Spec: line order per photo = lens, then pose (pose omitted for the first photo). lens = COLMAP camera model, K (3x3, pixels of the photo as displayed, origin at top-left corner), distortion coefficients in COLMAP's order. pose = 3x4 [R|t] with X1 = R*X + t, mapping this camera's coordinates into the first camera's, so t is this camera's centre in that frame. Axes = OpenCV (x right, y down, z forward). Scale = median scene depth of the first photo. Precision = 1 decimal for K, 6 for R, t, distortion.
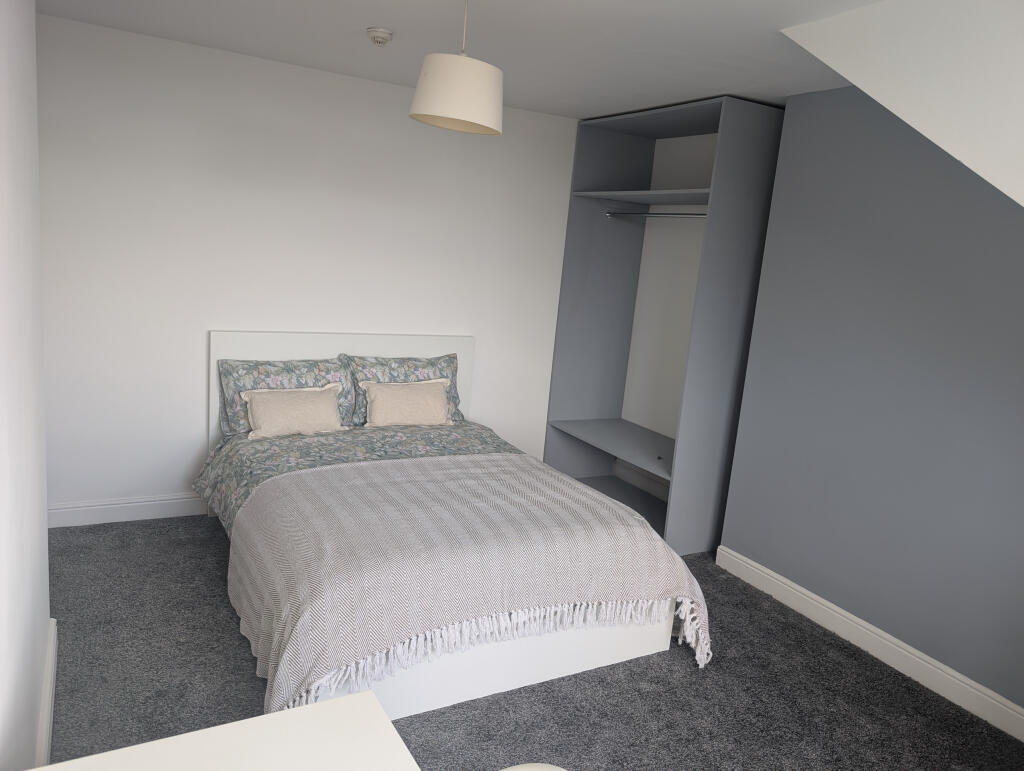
lens RADIAL K [[727.3, 0, 512.0], [0, 727.3, 385.5], [0, 0, 1]] dist [0.000911, 0.000142]
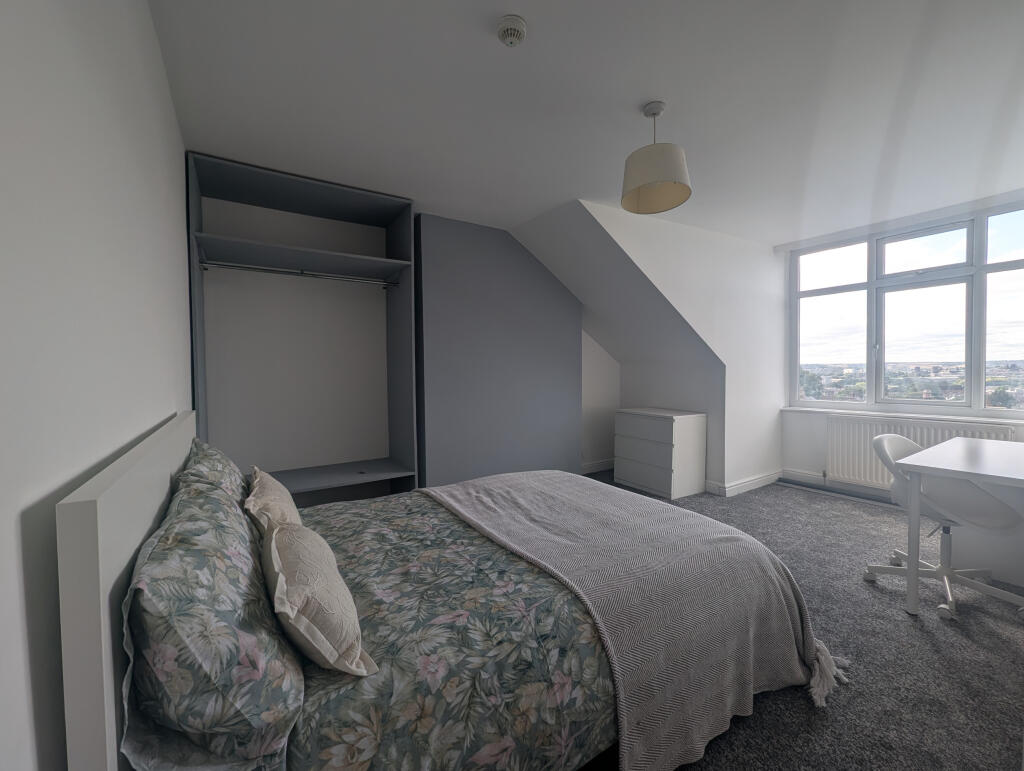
lens RADIAL K [[422.2, 0, 512.0], [0, 422.2, 385.5], [0, 0, 1]] dist [-0.000069, -0.000007]
pose [[-0.063916, -0.123835, 0.990242, -0.609087], [0.188273, 0.972956, 0.133826, -0.113117], [-0.980035, 0.194990, -0.038872, 0.915867]]
